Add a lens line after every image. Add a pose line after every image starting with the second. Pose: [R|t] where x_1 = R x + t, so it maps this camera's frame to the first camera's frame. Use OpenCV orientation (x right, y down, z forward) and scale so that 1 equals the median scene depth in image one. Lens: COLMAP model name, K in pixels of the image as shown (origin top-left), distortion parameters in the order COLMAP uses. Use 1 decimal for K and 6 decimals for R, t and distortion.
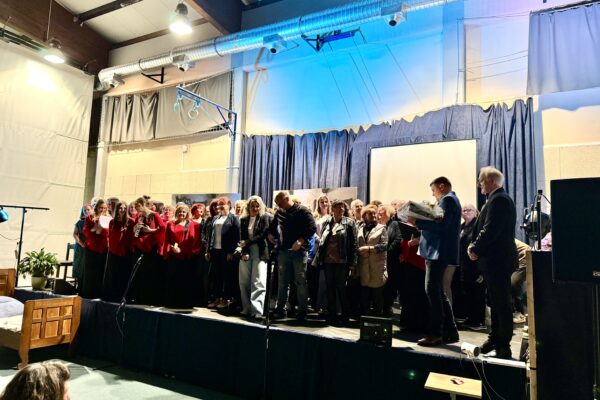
lens RADIAL K [[417.5, 0, 300.0], [0, 417.5, 200.0], [0, 0, 1]] dist [0.079993, -0.109540]
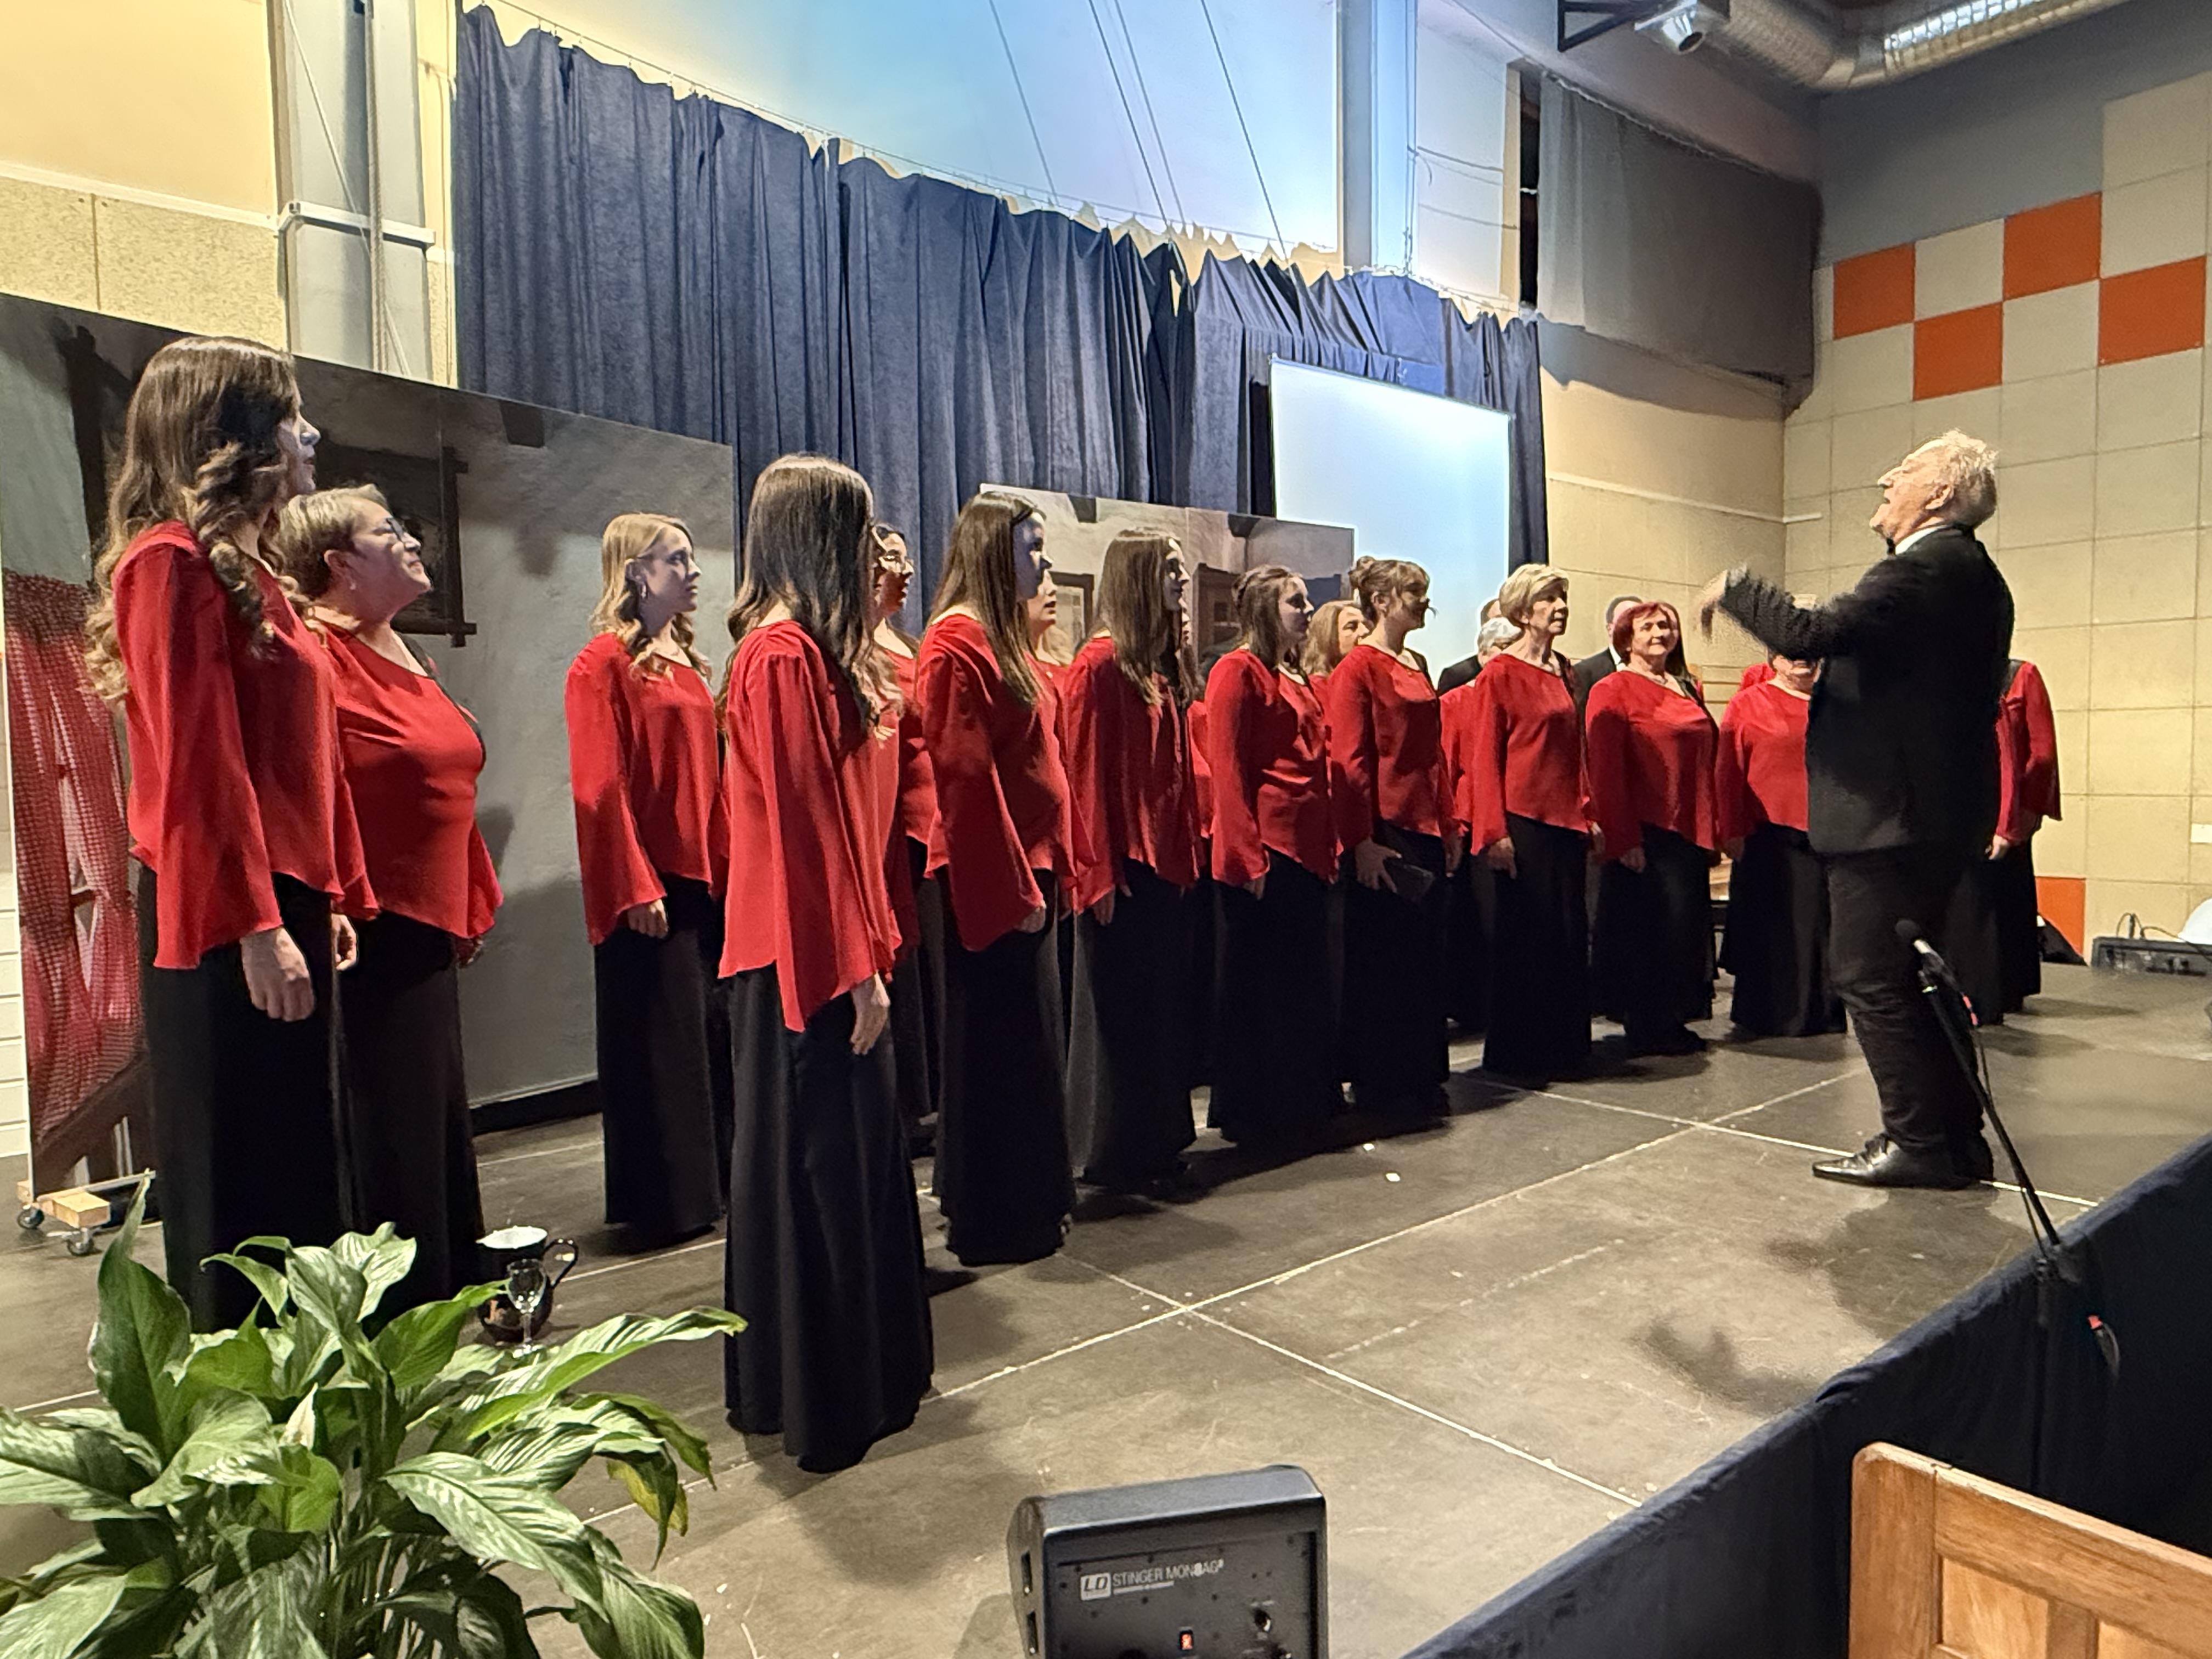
lens RADIAL K [[1407.1, 0, 1106.0], [0, 1407.1, 829.5], [0, 0, 1]] dist [0.017943, -0.001199]
pose [[0.387154, -0.096262, 0.916976, -0.510577], [-0.070532, 0.988529, 0.133553, 0.032847], [-0.919313, -0.116382, 0.375923, 0.616858]]
